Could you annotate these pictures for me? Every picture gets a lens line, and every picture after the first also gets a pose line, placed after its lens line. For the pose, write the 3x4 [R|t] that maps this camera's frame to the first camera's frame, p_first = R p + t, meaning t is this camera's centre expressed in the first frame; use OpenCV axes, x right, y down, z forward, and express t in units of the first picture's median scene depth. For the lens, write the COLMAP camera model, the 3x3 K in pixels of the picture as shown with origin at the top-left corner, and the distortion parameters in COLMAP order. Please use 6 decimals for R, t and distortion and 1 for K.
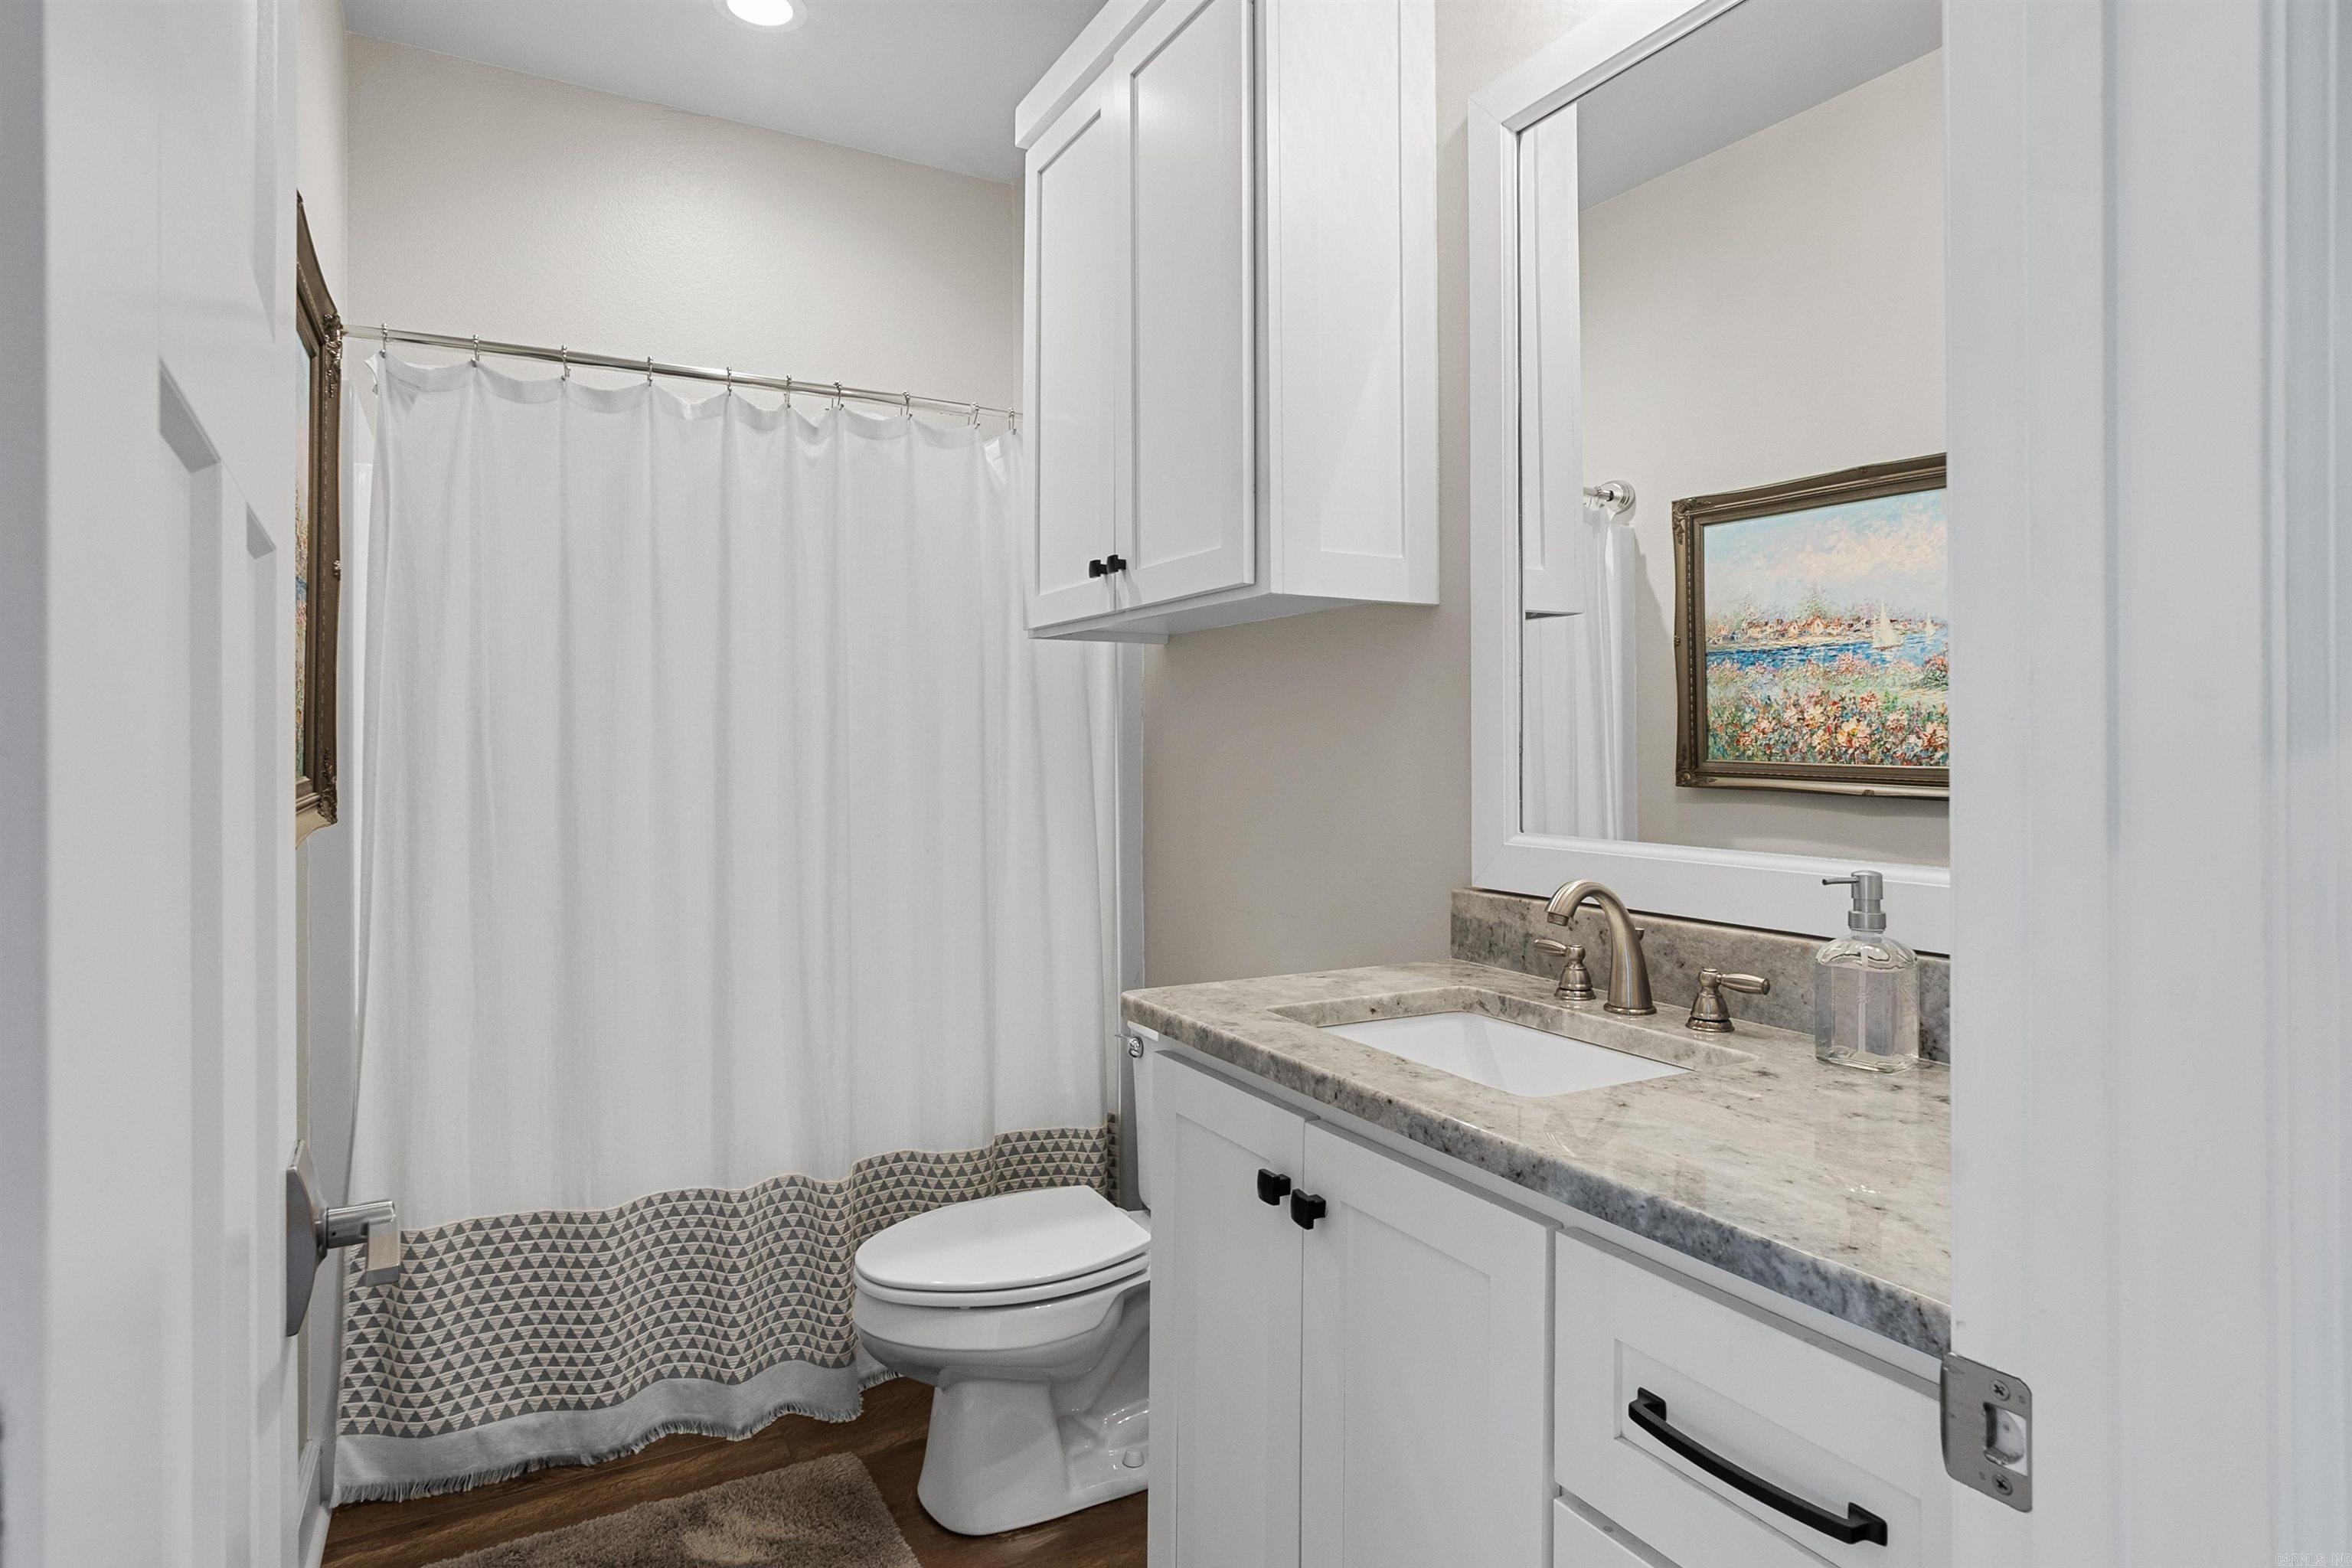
lens RADIAL K [[1257.8, 0, 1173.8], [0, 1257.8, 768.2], [0, 0, 1]] dist [-0.002260, 0.004854]
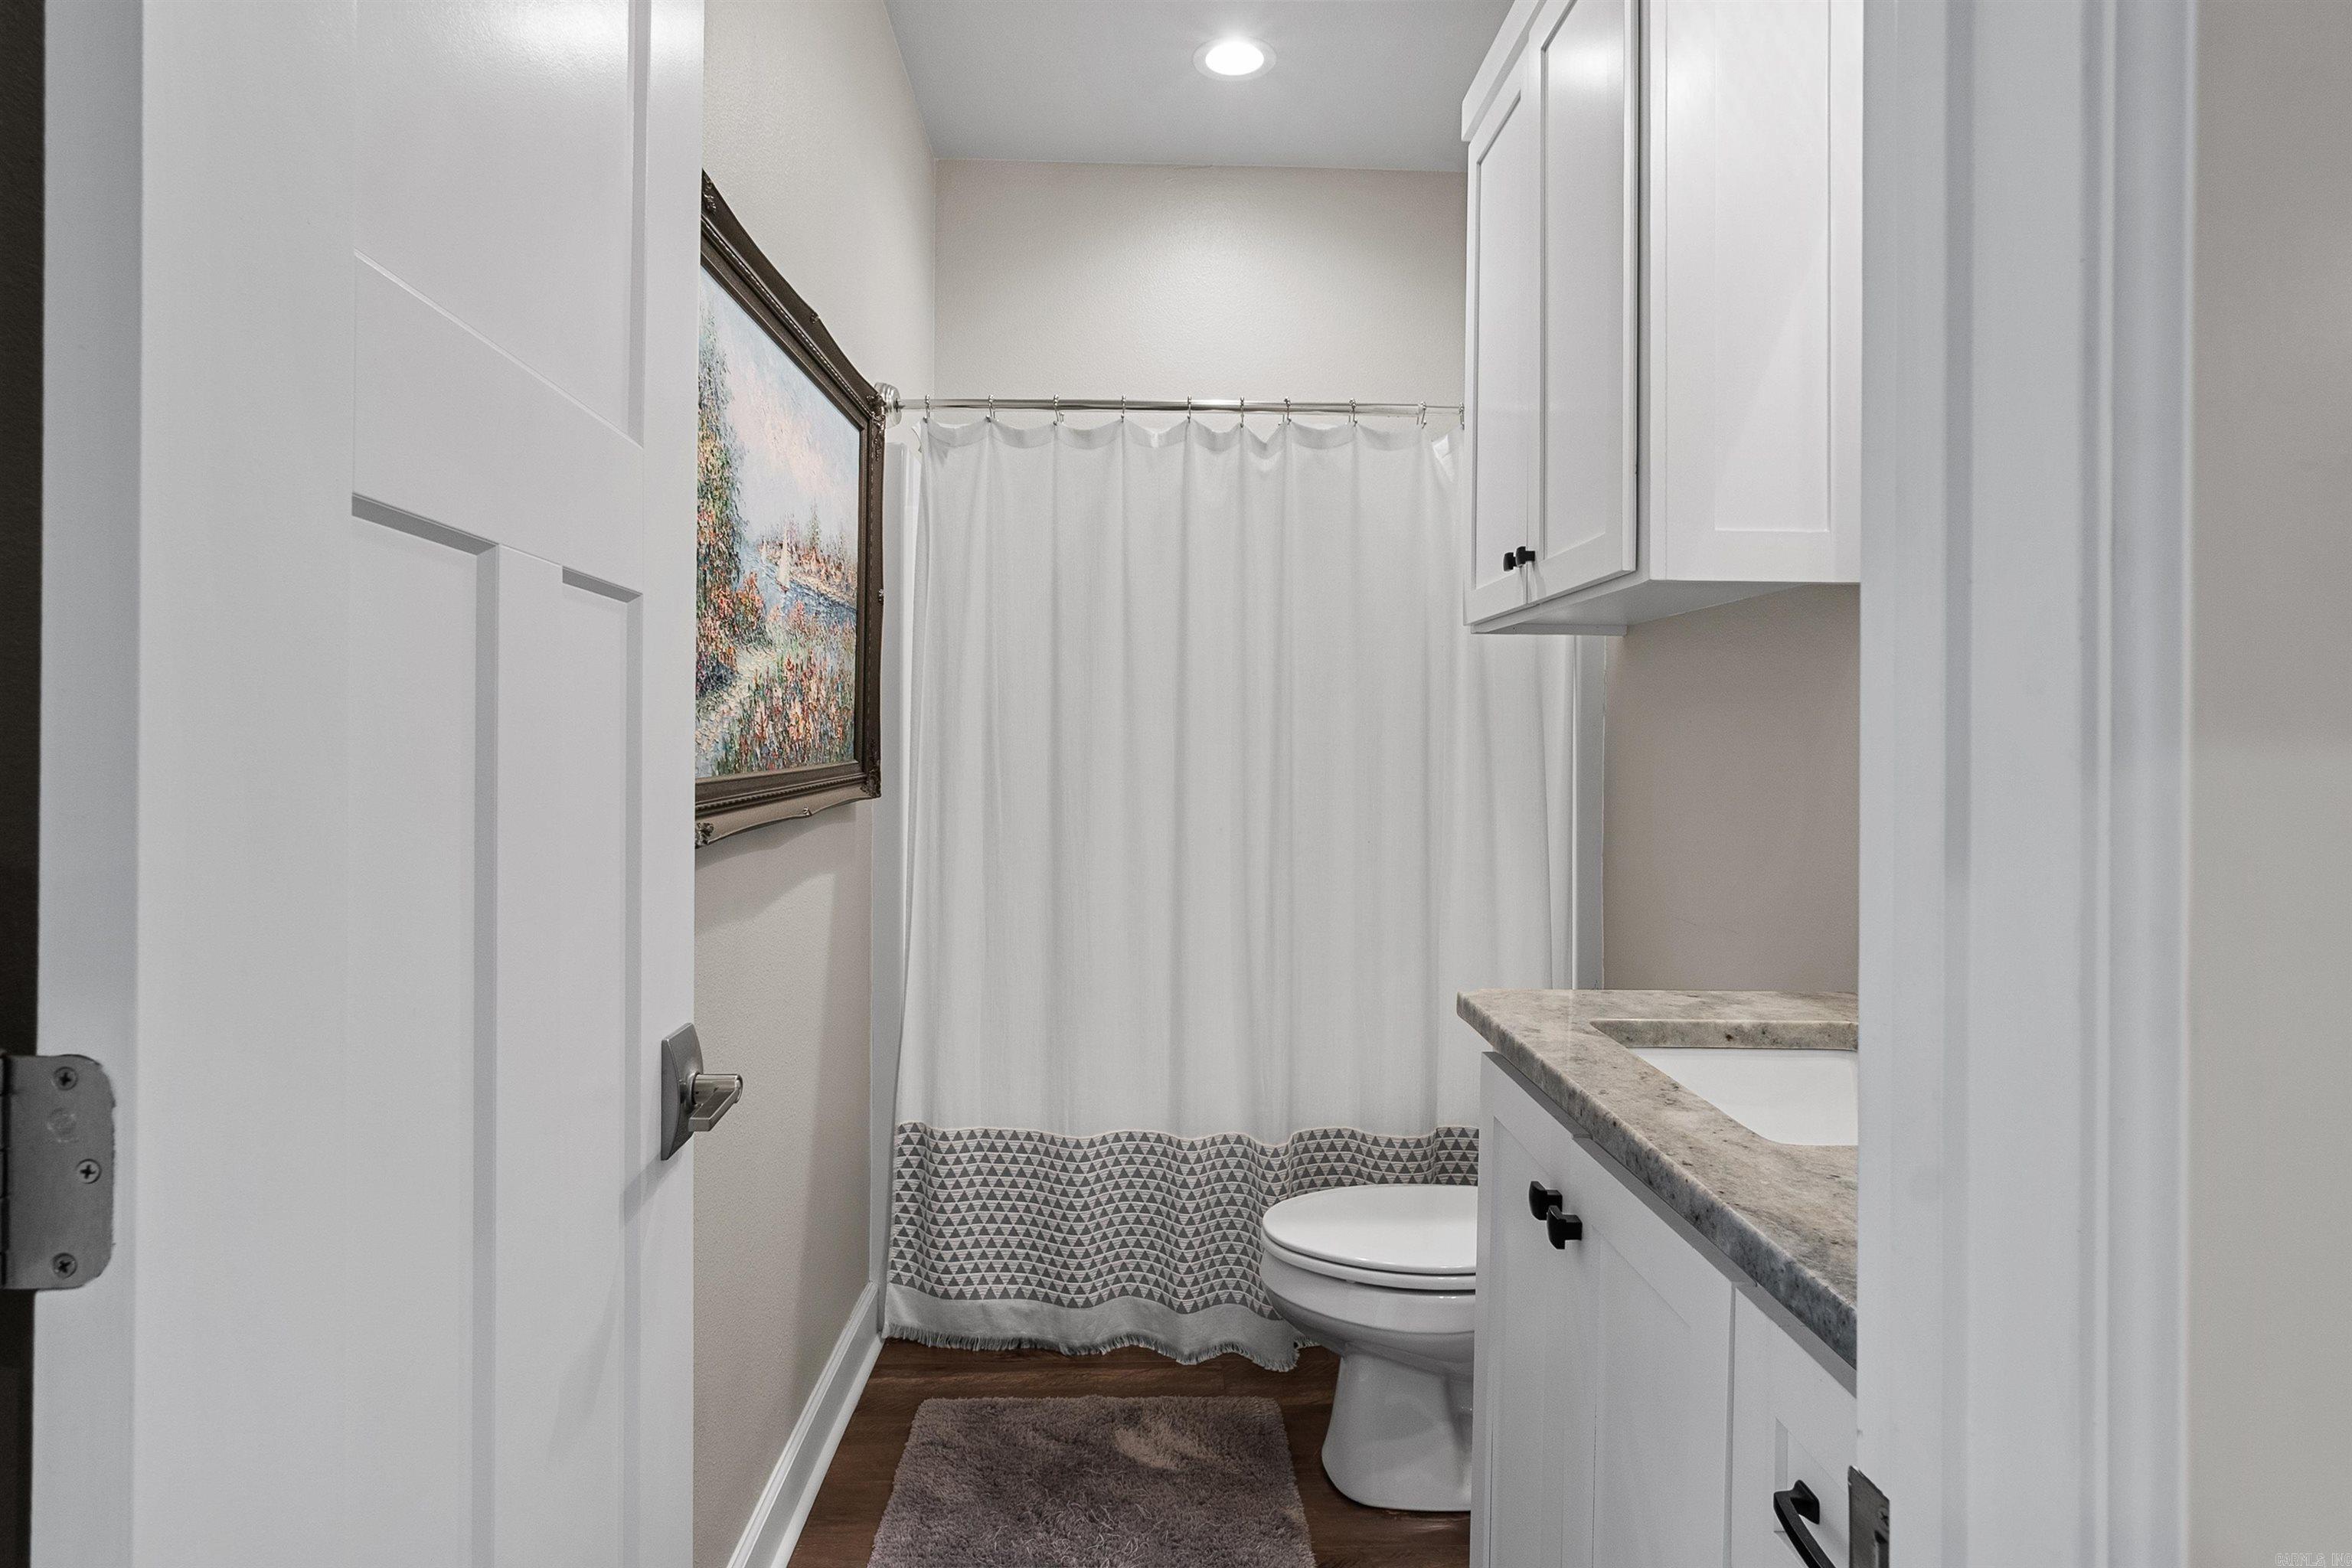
lens RADIAL K [[1257.8, 0, 1179.2], [0, 1257.8, 770.6], [0, 0, 1]] dist [-0.002260, 0.004854]
pose [[0.890529, 0.020359, -0.454471, 0.156018], [-0.017587, 0.999792, 0.010327, -0.001119], [0.454586, -0.001203, 0.890702, 0.010003]]
